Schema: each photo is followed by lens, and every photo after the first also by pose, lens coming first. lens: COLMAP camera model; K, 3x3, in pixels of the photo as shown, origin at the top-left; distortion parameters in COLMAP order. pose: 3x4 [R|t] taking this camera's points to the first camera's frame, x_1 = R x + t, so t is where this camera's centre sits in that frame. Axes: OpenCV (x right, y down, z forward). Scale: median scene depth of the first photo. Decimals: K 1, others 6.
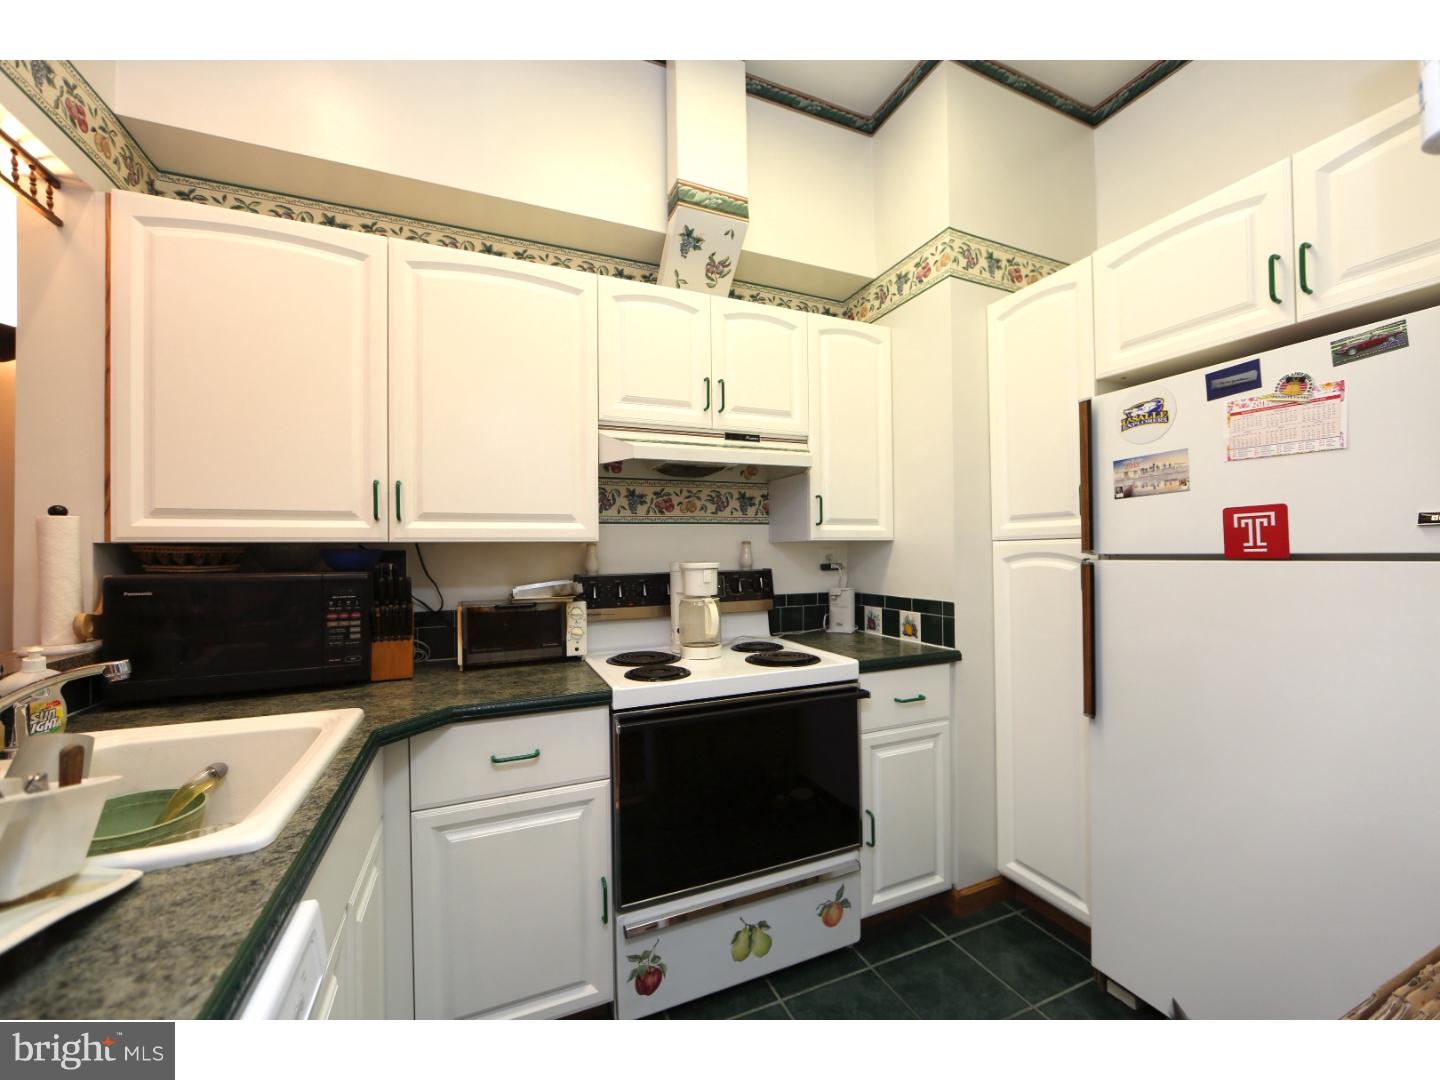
lens RADIAL K [[573.1, 0, 740.3], [0, 573.1, 542.7], [0, 0, 1]] dist [-0.014254, 0.002593]
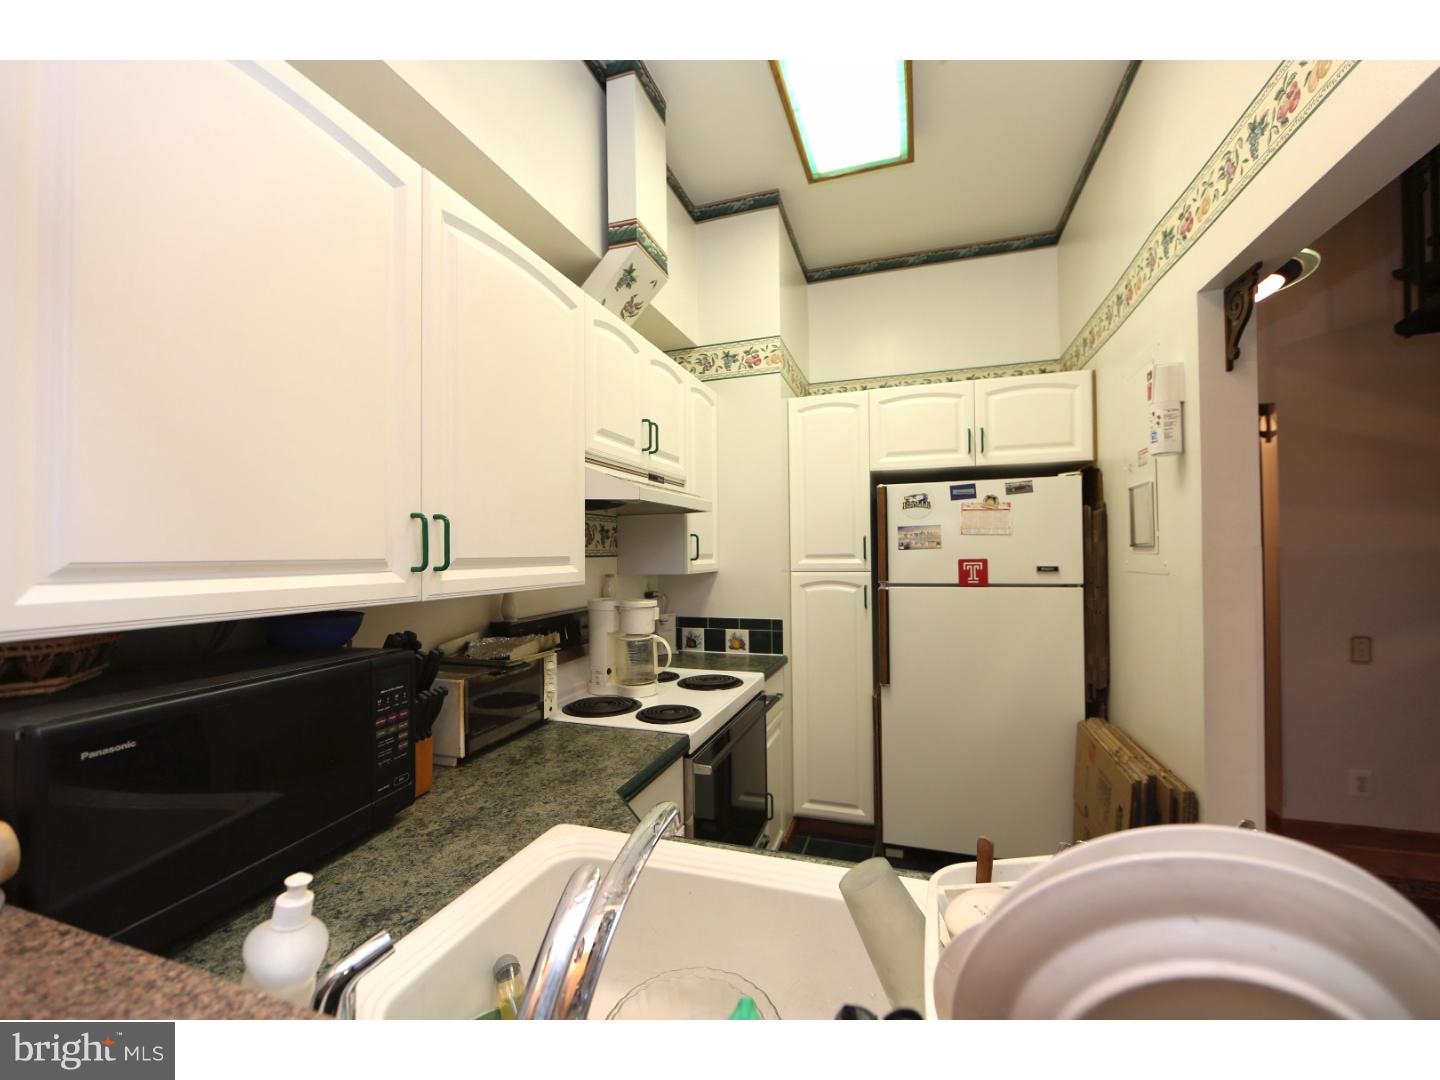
lens RADIAL K [[573.1, 0, 742.2], [0, 573.1, 542.2], [0, 0, 1]] dist [-0.014254, 0.002593]
pose [[0.664171, 0.019603, 0.747324, -0.708413], [-0.010612, 0.999803, -0.016795, -0.053321], [-0.747506, 0.003224, 0.664247, 0.193251]]
